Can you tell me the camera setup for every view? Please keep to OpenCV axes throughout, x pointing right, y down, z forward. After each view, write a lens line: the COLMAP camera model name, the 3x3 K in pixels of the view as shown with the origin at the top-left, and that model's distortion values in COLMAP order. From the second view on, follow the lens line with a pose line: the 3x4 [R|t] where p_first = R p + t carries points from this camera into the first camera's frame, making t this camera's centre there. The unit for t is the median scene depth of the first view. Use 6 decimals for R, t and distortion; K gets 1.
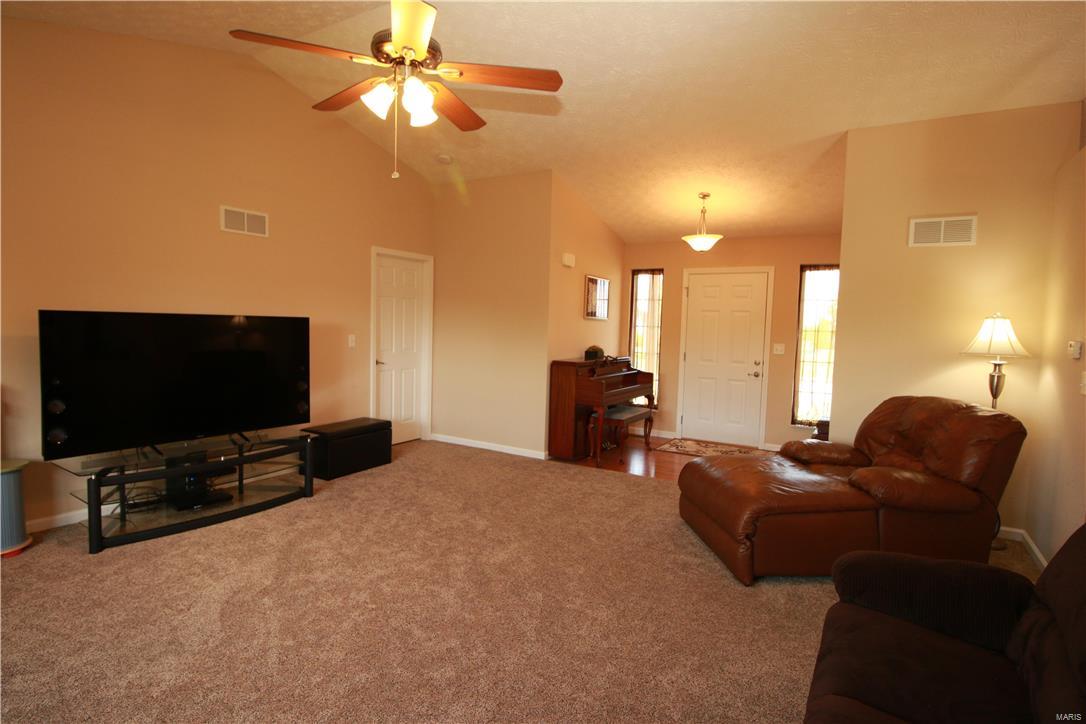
lens RADIAL K [[556.1, 0, 537.7], [0, 556.1, 361.0], [0, 0, 1]] dist [-0.007854, -0.000740]
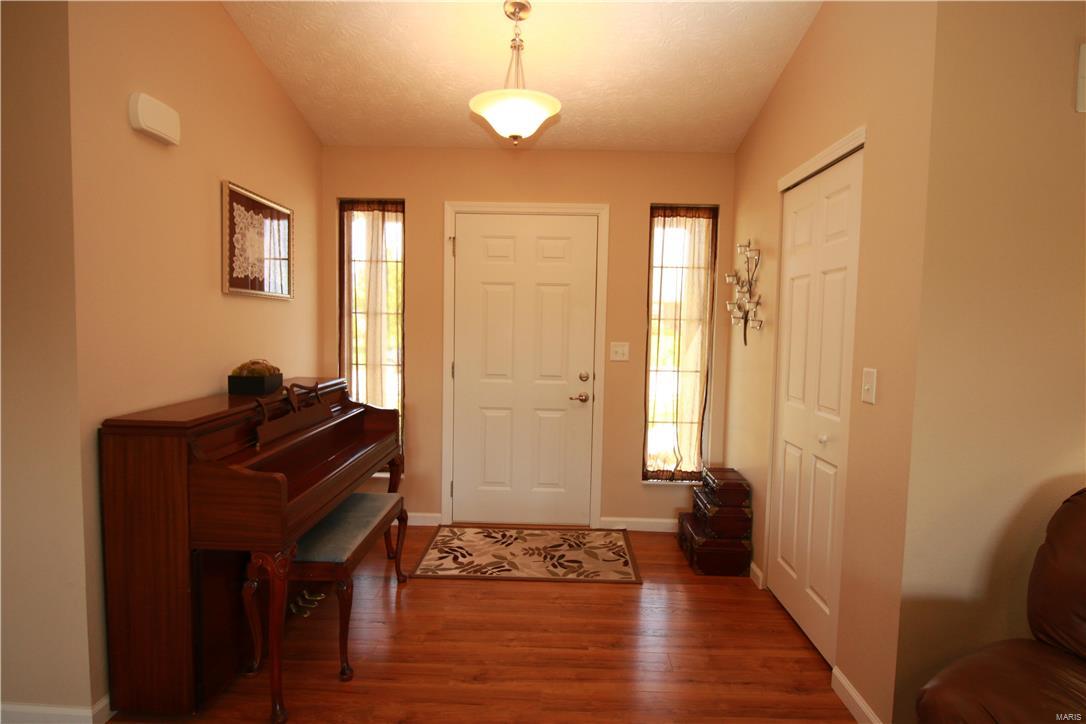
lens RADIAL K [[588.1, 0, 561.6], [0, 588.1, 362.3], [0, 0, 1]] dist [-0.012194, -0.001501]
pose [[0.854152, -0.044212, 0.518141, 0.068806], [0.034132, 0.998997, 0.028976, -0.029601], [-0.518903, -0.007065, 0.854804, 0.504479]]
